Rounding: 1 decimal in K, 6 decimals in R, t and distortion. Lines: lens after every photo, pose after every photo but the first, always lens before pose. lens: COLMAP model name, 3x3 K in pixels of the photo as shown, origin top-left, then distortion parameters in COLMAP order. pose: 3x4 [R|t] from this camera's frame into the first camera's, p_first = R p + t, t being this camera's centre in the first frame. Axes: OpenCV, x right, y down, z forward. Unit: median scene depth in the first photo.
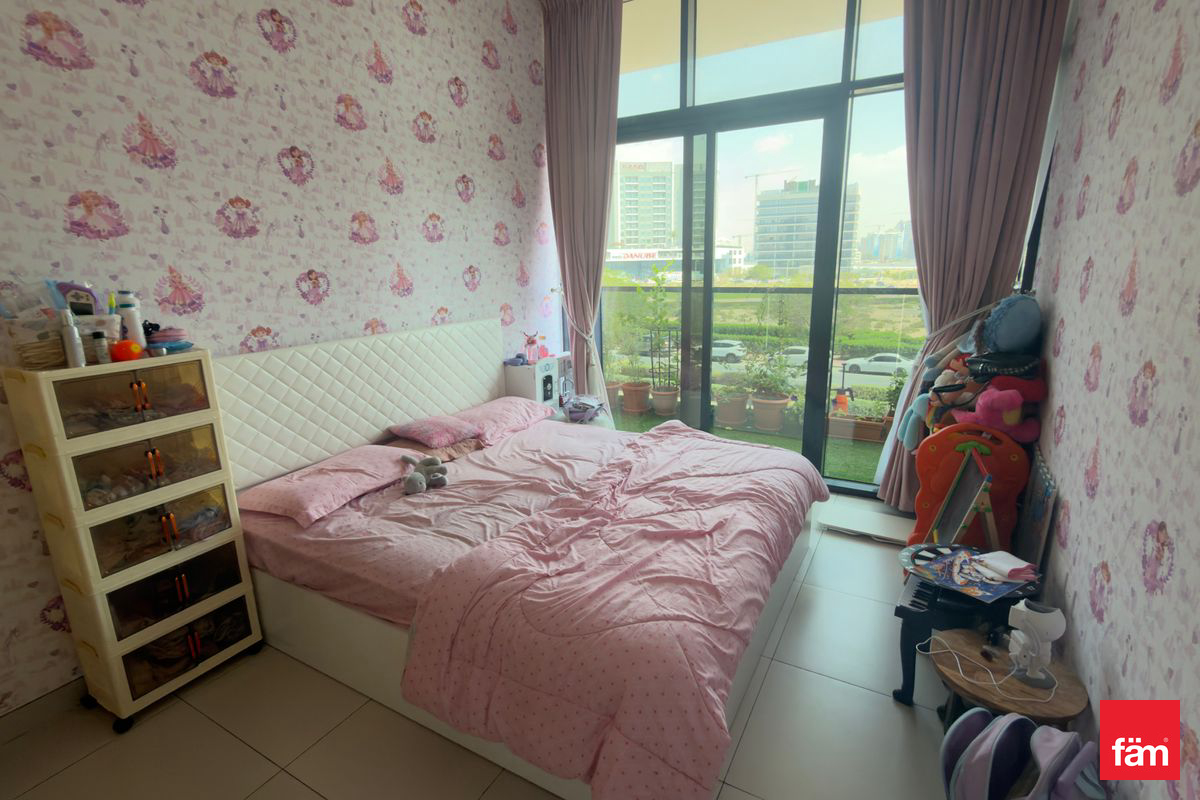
lens RADIAL K [[568.6, 0, 600.5], [0, 568.6, 404.0], [0, 0, 1]] dist [-0.001497, 0.000759]
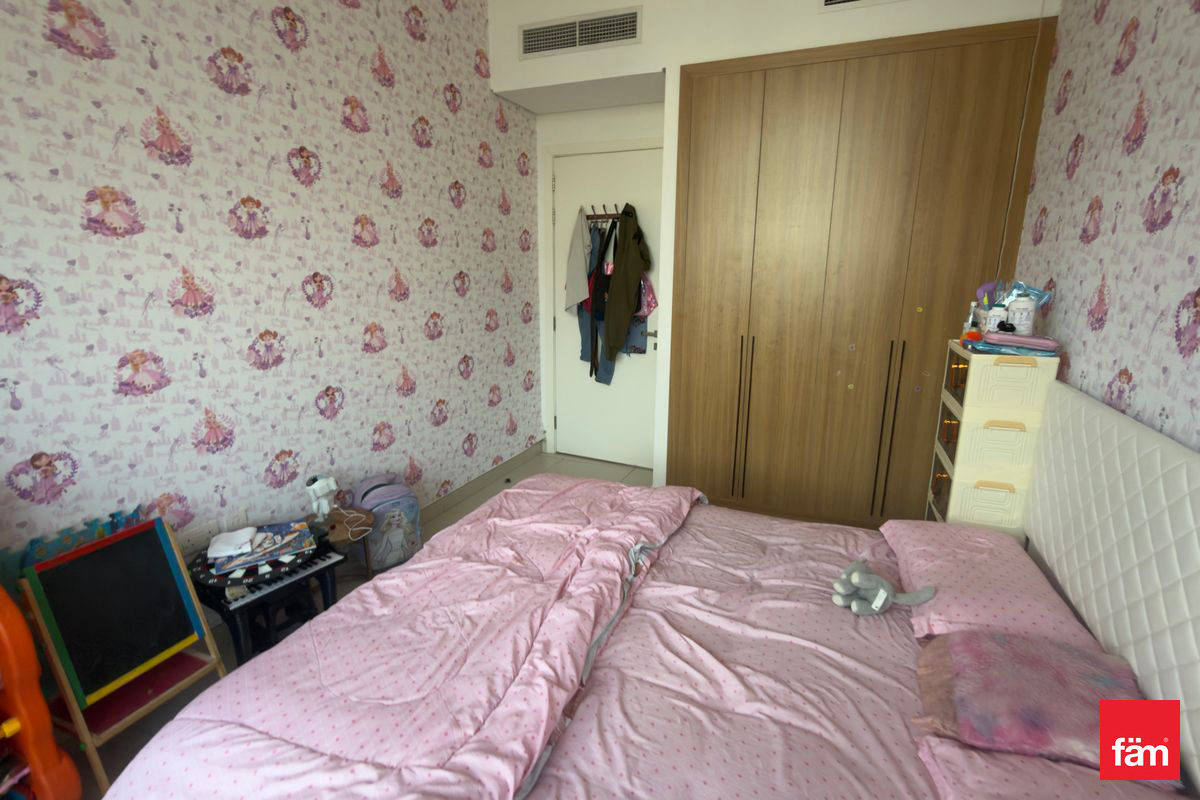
lens RADIAL K [[568.6, 0, 600.5], [0, 568.6, 404.0], [0, 0, 1]] dist [-0.001497, 0.000759]
pose [[0.993048, -0.003482, 0.117656, -0.163633], [0.004610, 0.999946, -0.009312, 0.002285], [-0.117617, 0.009790, 0.993011, -0.033533]]
